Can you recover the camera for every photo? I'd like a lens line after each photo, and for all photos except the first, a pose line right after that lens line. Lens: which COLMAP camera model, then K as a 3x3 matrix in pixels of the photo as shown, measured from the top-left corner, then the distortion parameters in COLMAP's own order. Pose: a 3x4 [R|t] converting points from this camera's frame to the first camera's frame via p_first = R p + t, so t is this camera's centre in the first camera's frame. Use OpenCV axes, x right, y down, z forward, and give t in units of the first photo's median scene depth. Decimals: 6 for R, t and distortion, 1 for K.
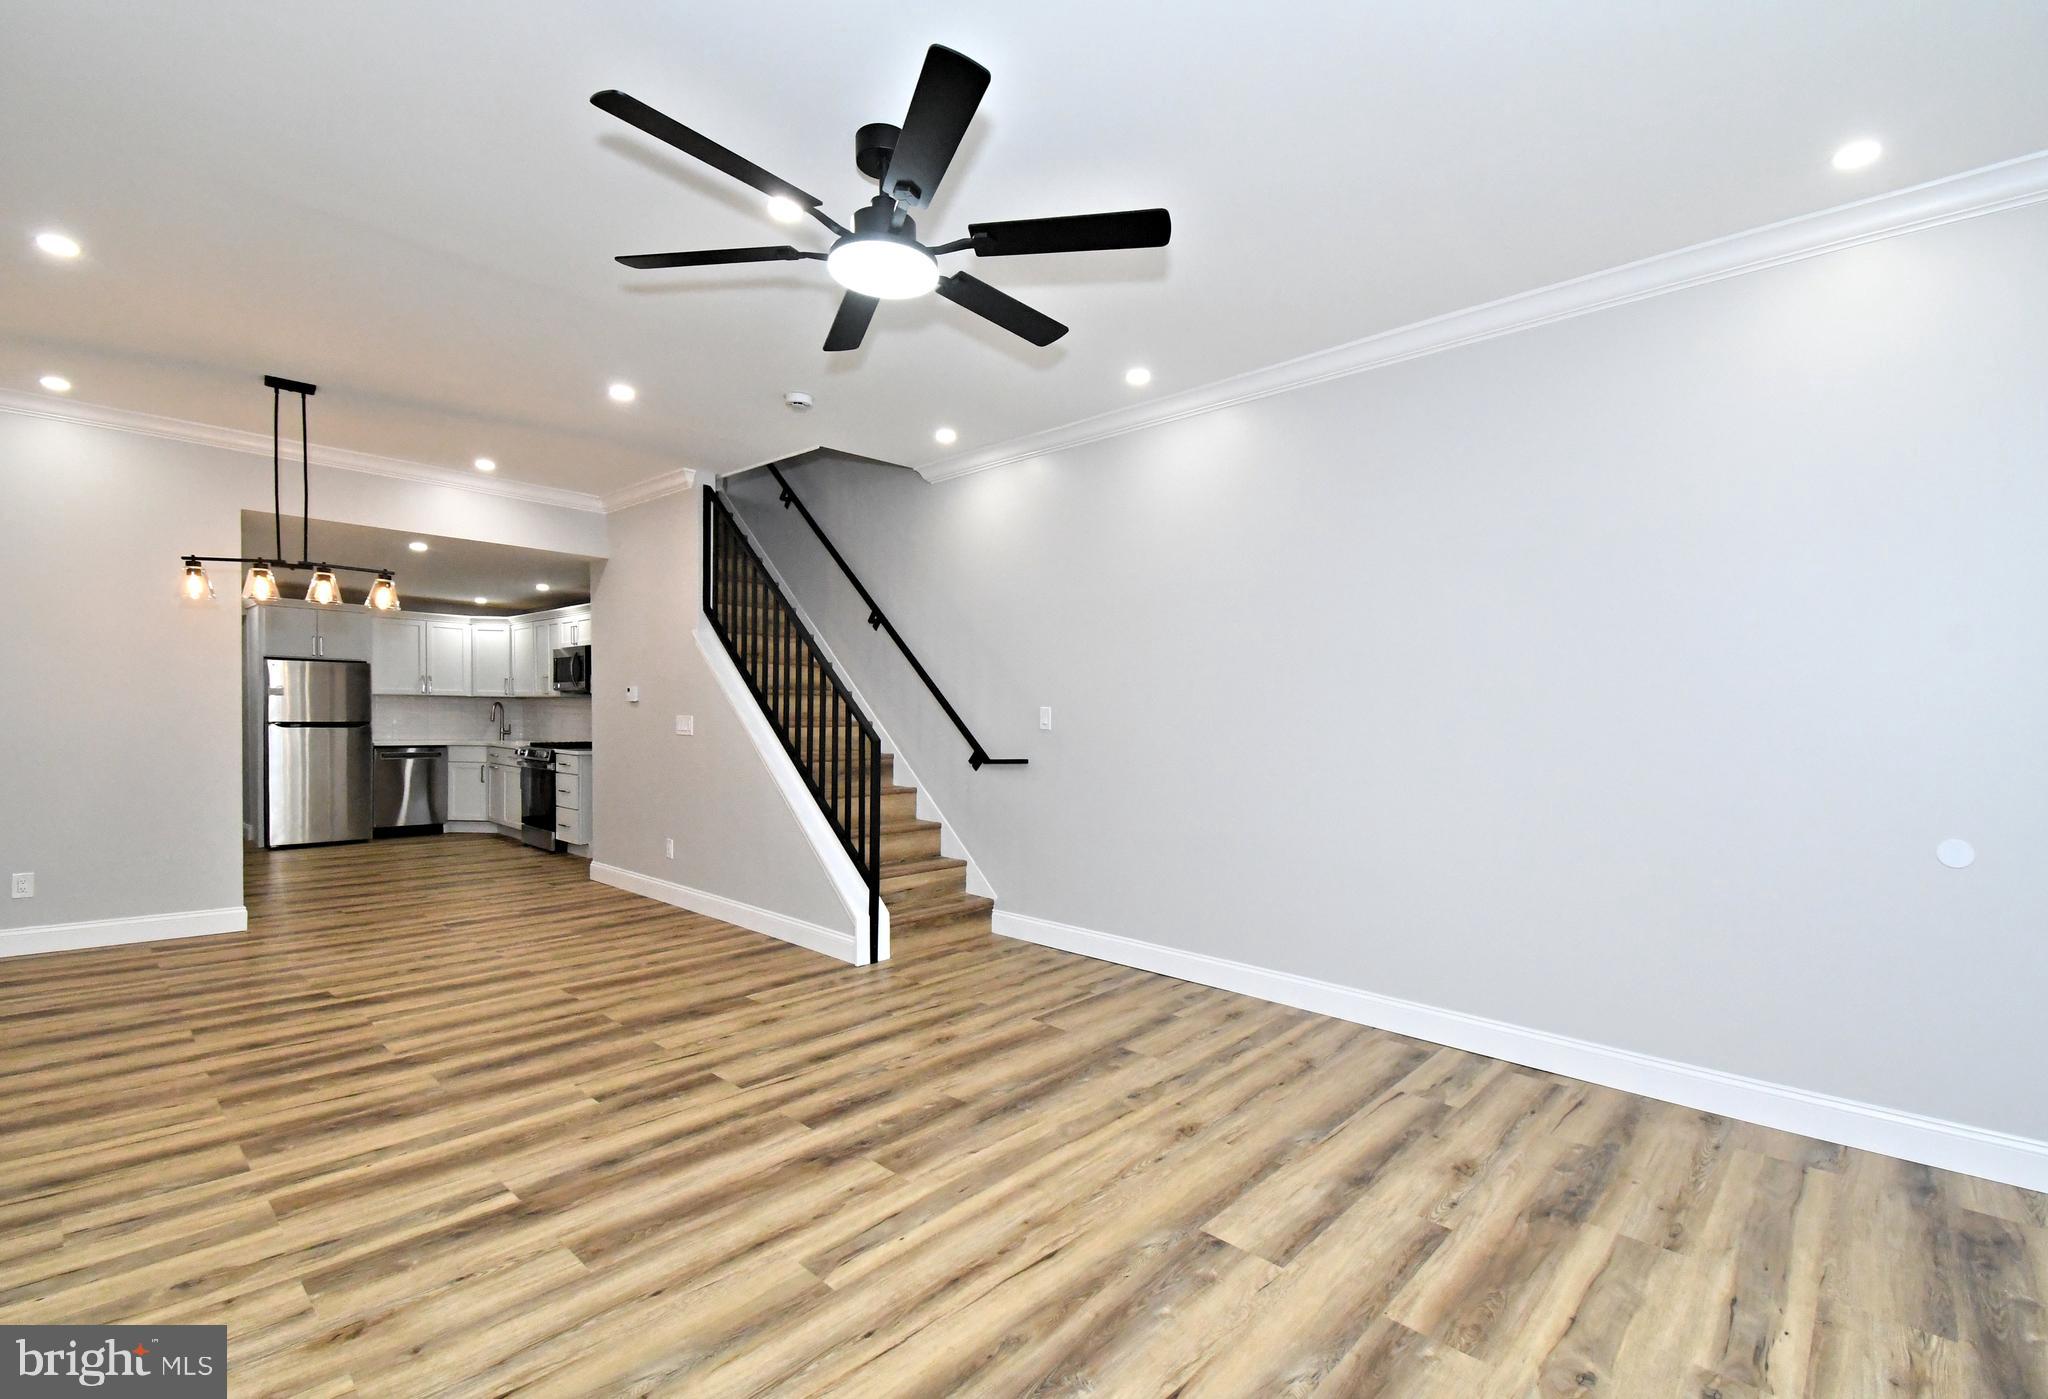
lens RADIAL K [[912.1, 0, 1000.9], [0, 912.1, 733.3], [0, 0, 1]] dist [0.045436, -0.025951]
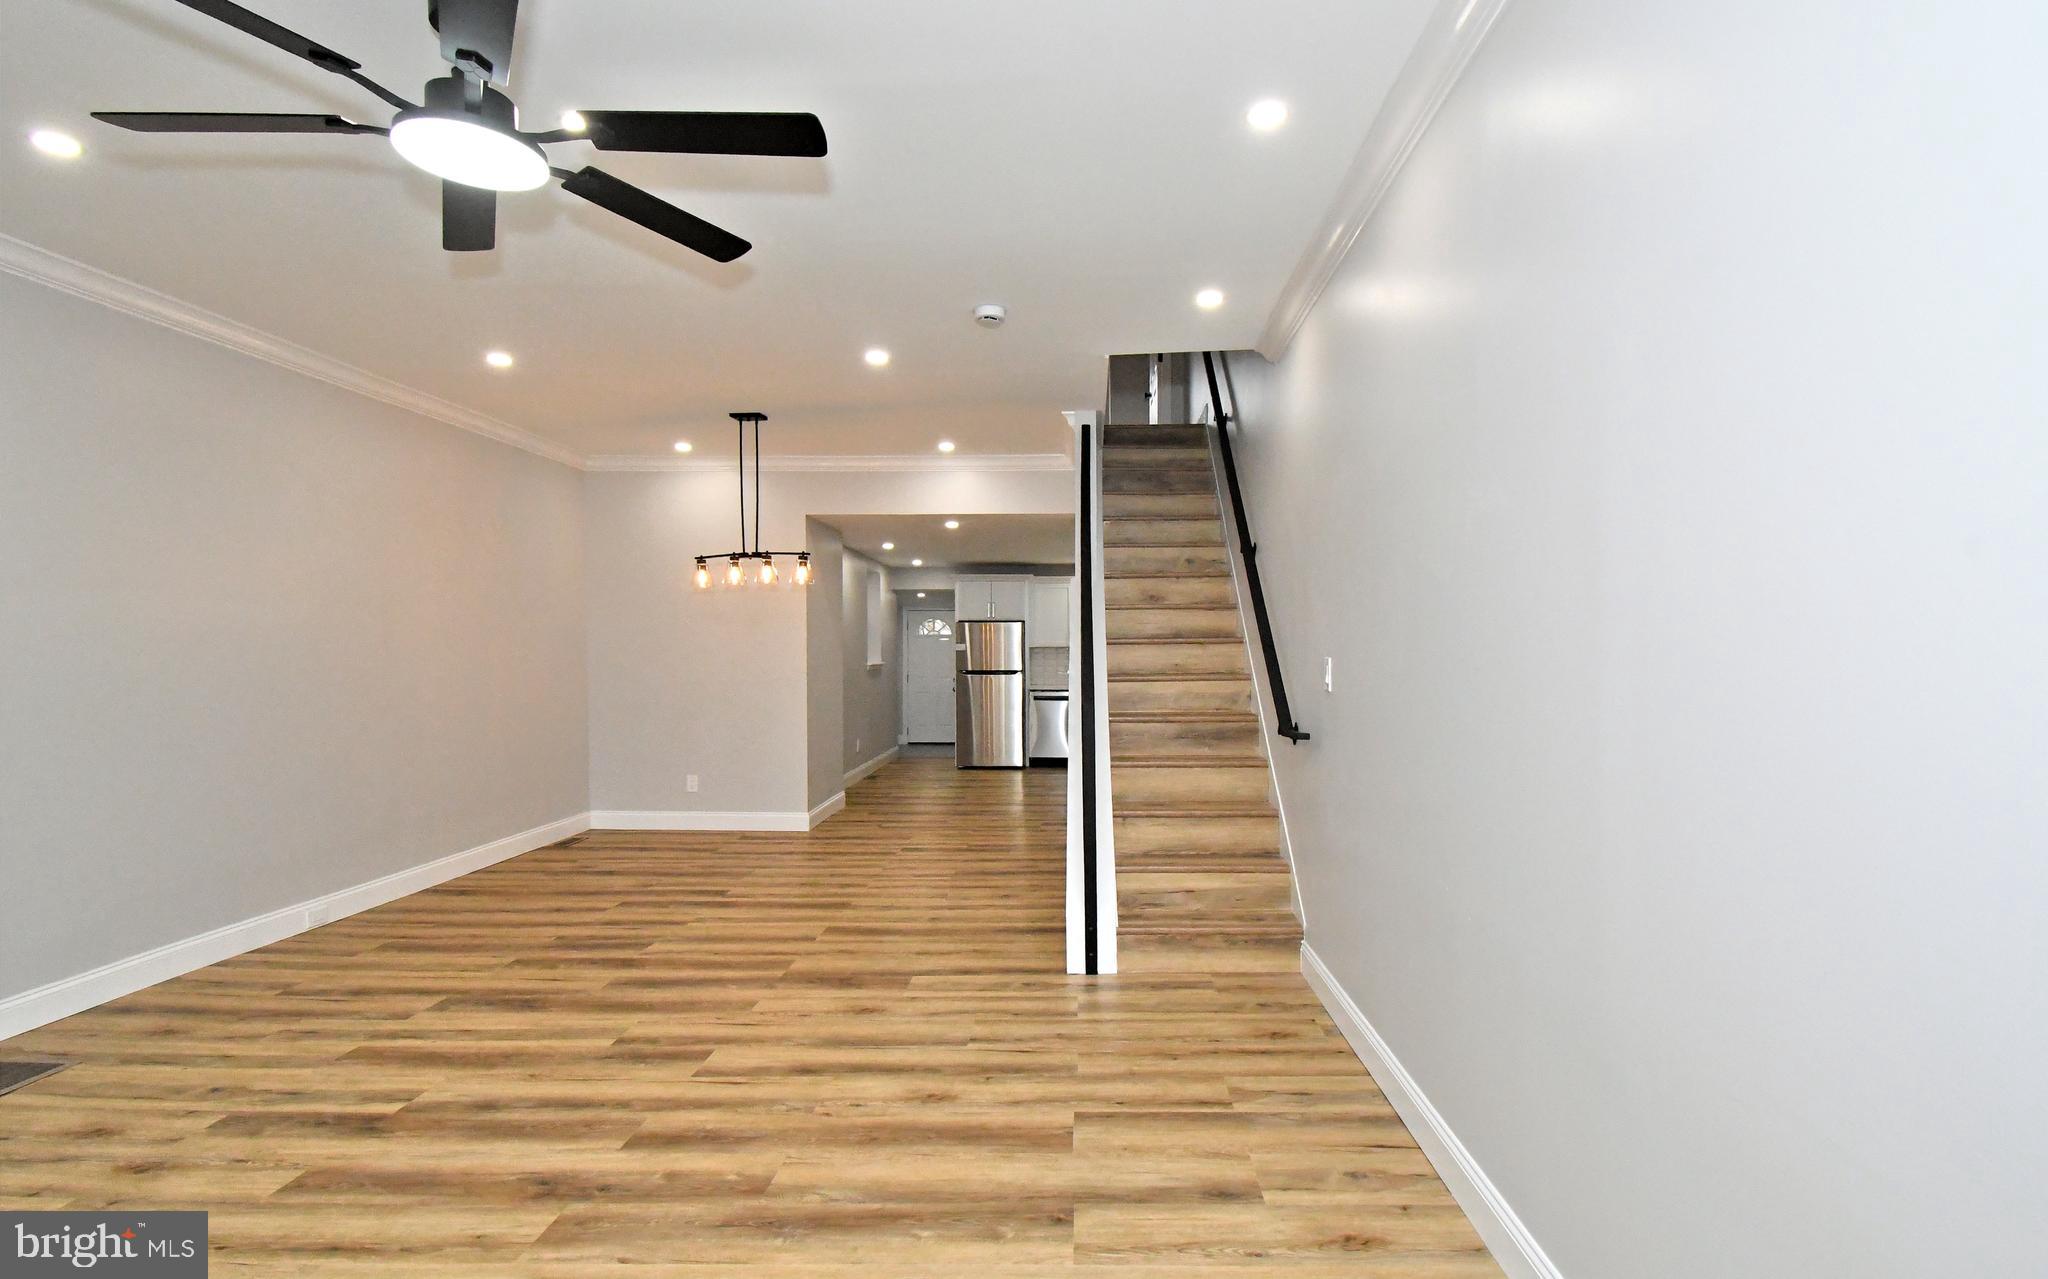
lens RADIAL K [[915.7, 0, 1049.5], [0, 915.7, 664.5], [0, 0, 1]] dist [0.054184, -0.026971]
pose [[0.673883, -0.005379, -0.738819, 0.498597], [-0.002761, 0.999948, -0.009798, -0.018005], [0.738833, 0.008643, 0.673833, 0.472808]]
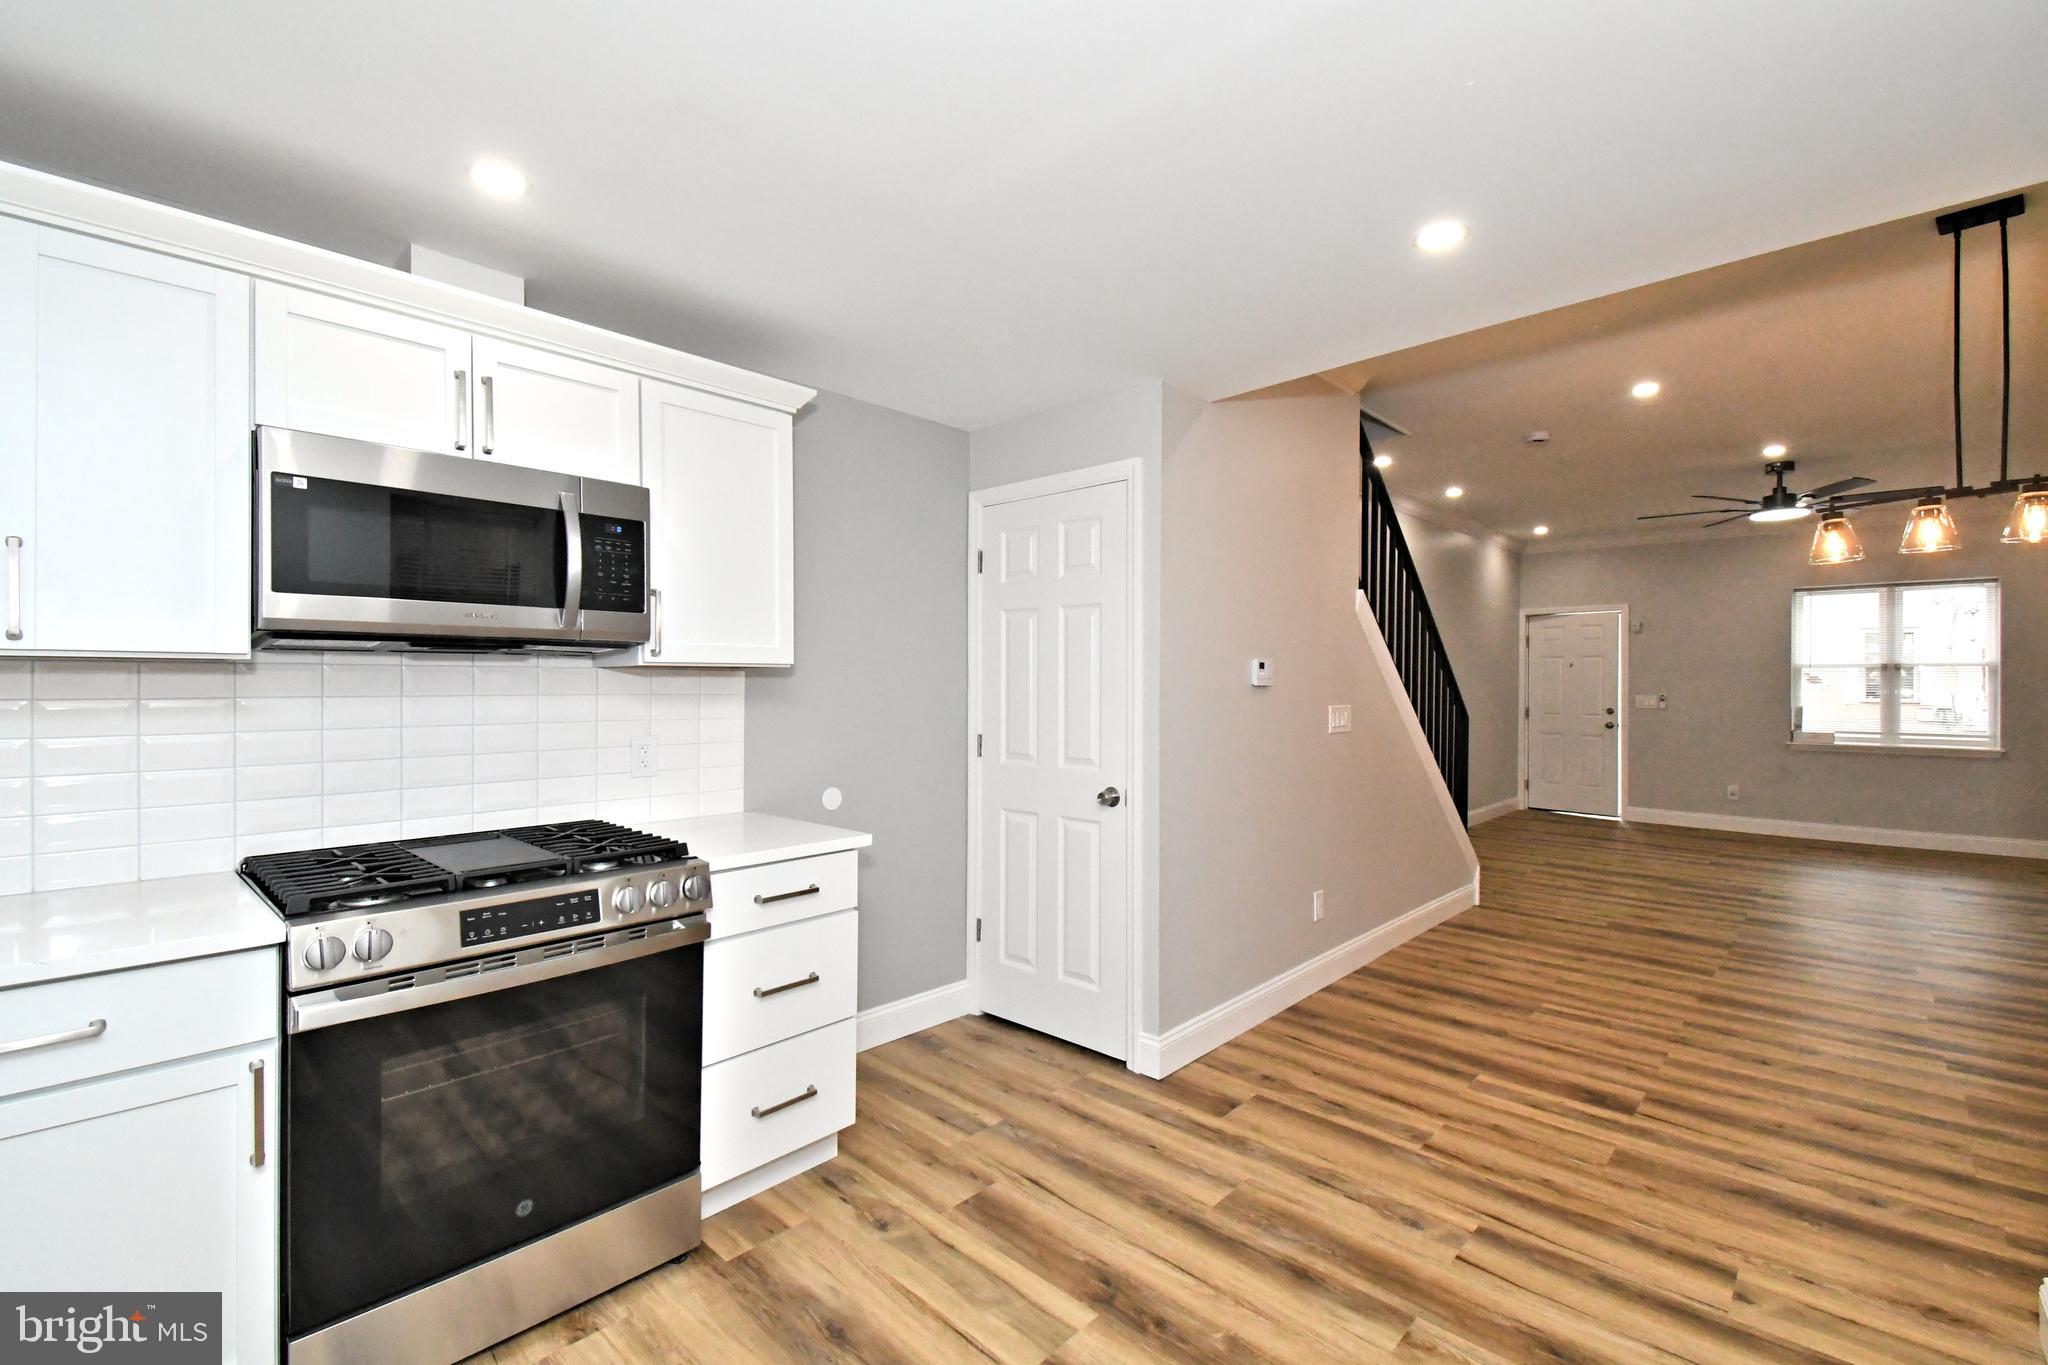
lens RADIAL K [[891.3, 0, 1015.6], [0, 891.3, 683.2], [0, 0, 1]] dist [0.045202, -0.027307]
pose [[-0.009907, -0.015111, 0.999837, -1.482607], [0.018415, 0.999713, 0.015291, -0.074286], [-0.999781, 0.018563, -0.009626, 1.797583]]
